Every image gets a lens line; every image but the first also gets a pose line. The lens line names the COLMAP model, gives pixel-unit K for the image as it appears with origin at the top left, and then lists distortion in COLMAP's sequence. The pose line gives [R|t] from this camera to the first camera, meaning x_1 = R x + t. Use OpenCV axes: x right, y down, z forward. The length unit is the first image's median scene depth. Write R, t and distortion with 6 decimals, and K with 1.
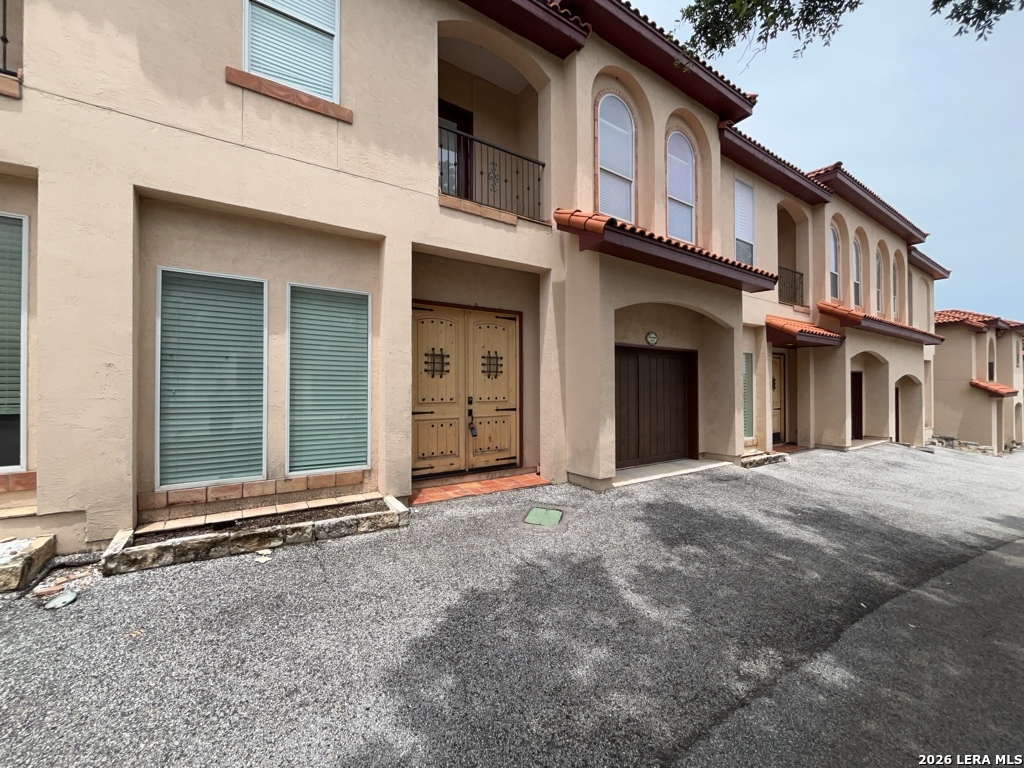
lens RADIAL K [[414.5, 0, 514.0], [0, 414.5, 383.2], [0, 0, 1]] dist [-0.002693, 0.000008]
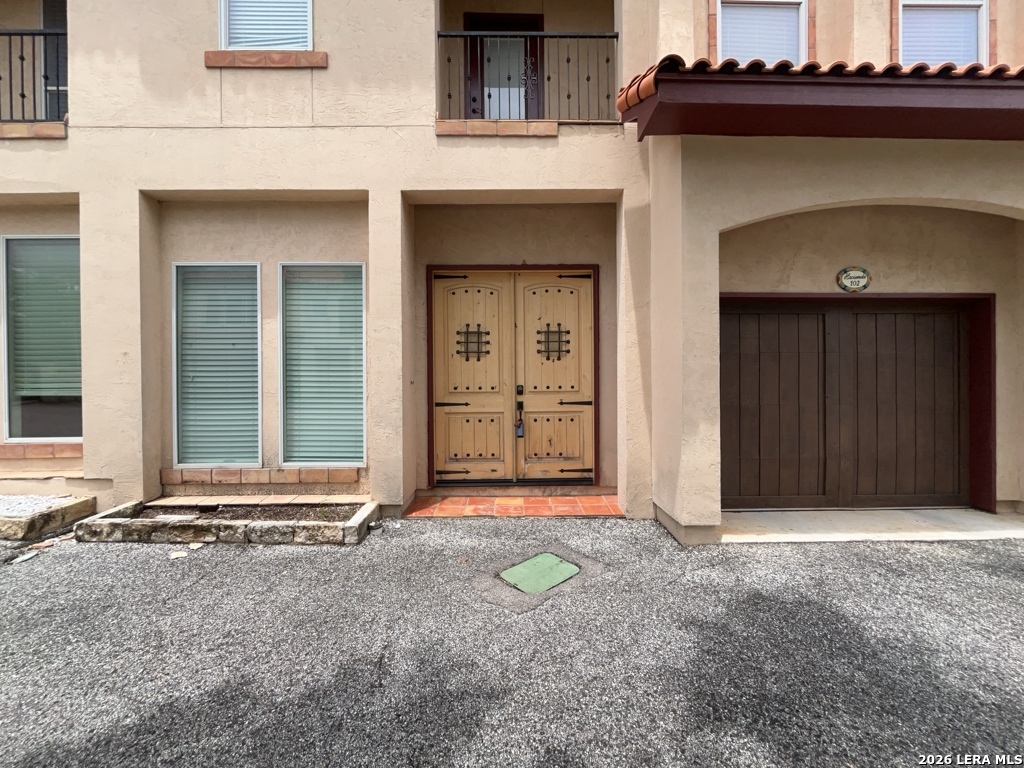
lens RADIAL K [[414.5, 0, 514.0], [0, 414.5, 383.2], [0, 0, 1]] dist [-0.002693, 0.000008]
pose [[0.837883, -0.001474, -0.545848, 0.416780], [0.011535, 0.999821, 0.015008, 0.024704], [0.545728, -0.018871, 0.837750, 0.489795]]
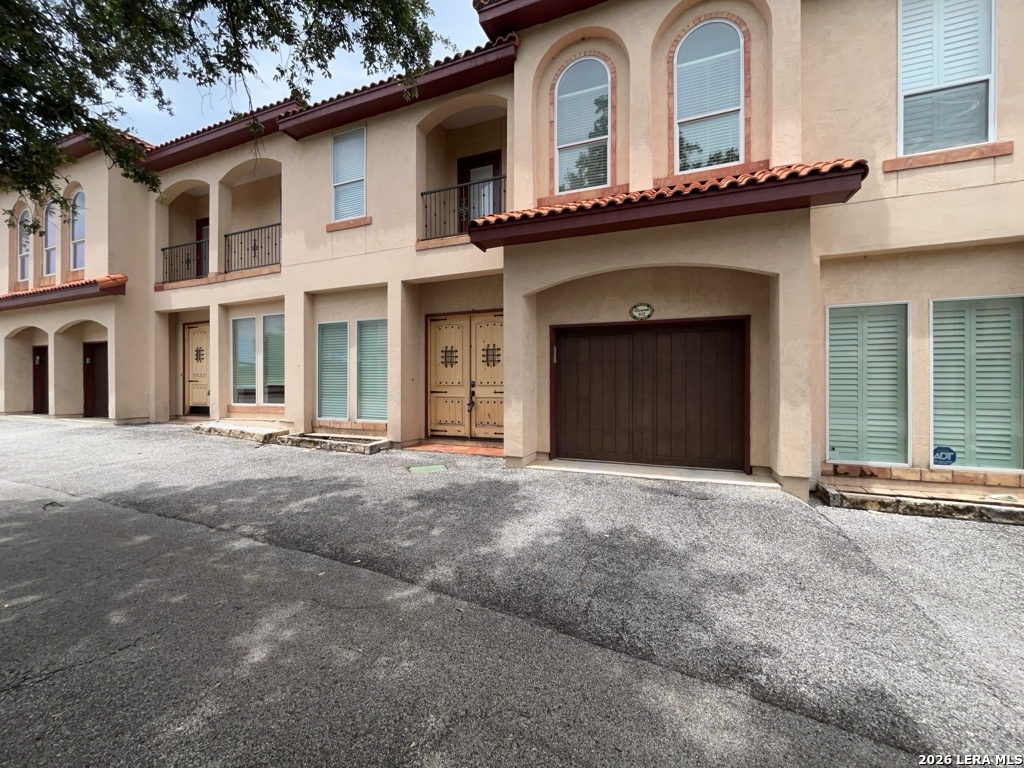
lens RADIAL K [[414.5, 0, 514.0], [0, 414.5, 383.2], [0, 0, 1]] dist [-0.002693, 0.000008]
pose [[0.555153, -0.001820, -0.831746, 1.436610], [0.008439, 0.999958, 0.003445, 0.049071], [0.831705, -0.008932, 0.555145, 0.536682]]
